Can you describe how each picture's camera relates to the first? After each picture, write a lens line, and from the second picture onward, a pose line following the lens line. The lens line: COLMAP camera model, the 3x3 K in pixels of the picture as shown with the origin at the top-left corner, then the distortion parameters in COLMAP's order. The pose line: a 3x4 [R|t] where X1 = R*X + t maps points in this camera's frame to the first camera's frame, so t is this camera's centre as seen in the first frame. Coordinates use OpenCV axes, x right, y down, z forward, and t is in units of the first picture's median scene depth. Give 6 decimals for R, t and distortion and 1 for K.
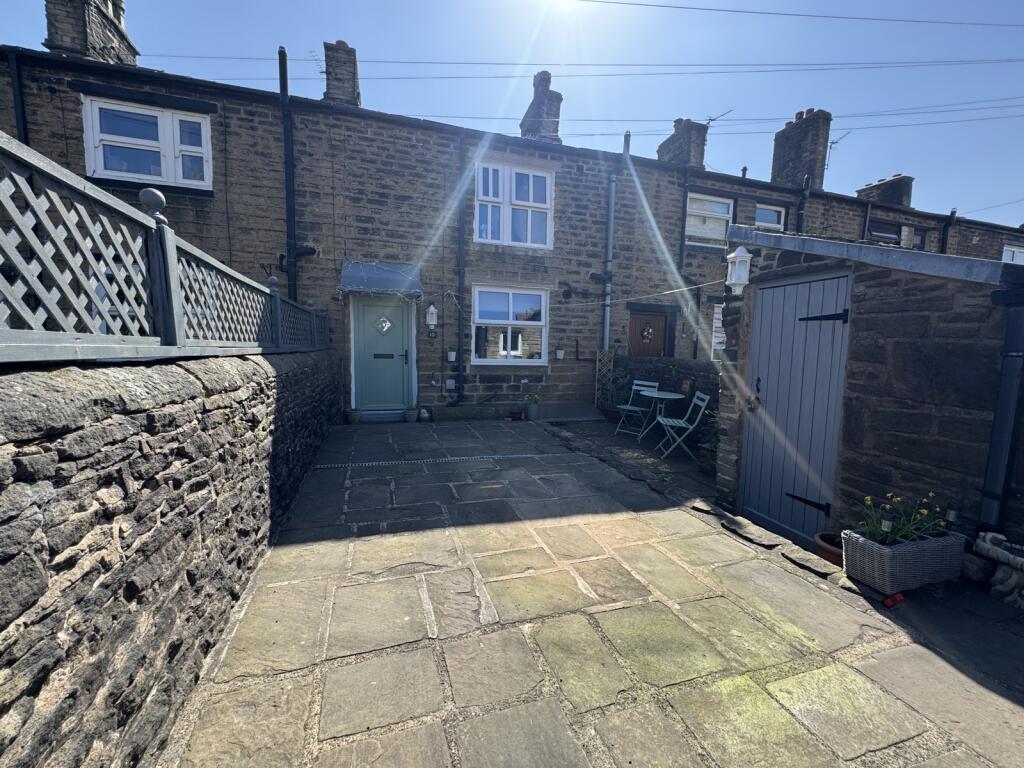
lens RADIAL K [[409.2, 0, 512.5], [0, 409.2, 384.6], [0, 0, 1]] dist [-0.001613, -0.000030]
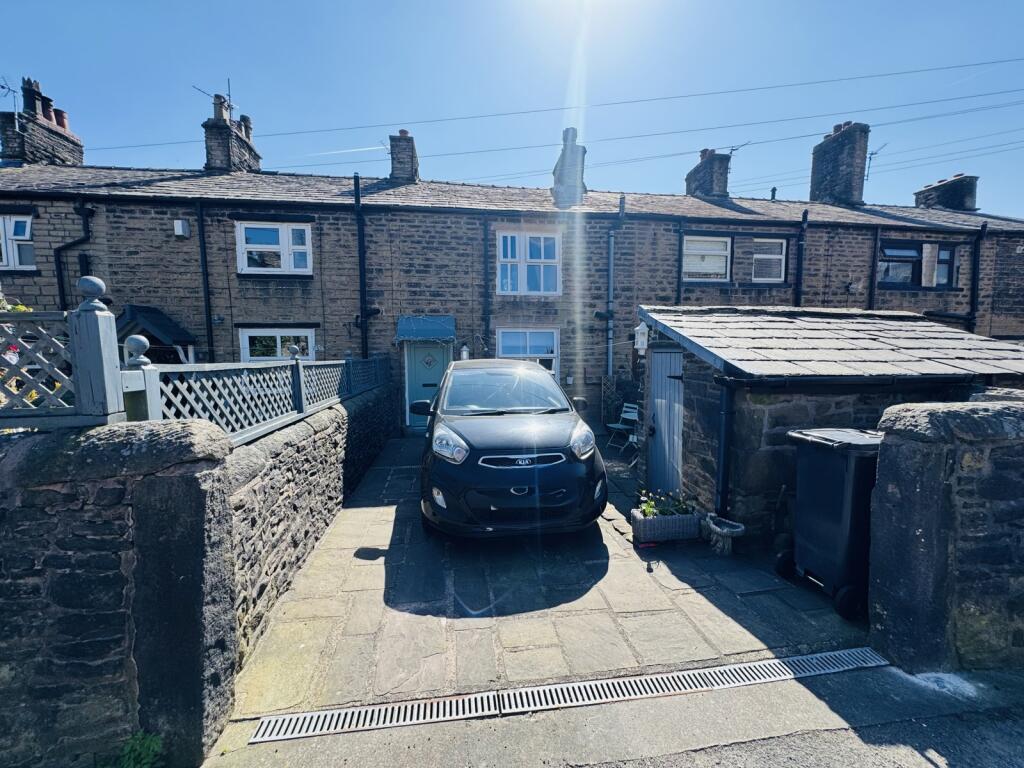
lens RADIAL K [[409.2, 0, 512.5], [0, 409.2, 384.6], [0, 0, 1]] dist [-0.001613, -0.000030]
pose [[0.985311, -0.012647, -0.170299, 0.183499], [0.010238, 0.999835, -0.015016, -0.052327], [0.170461, 0.013052, 0.985278, -0.268506]]
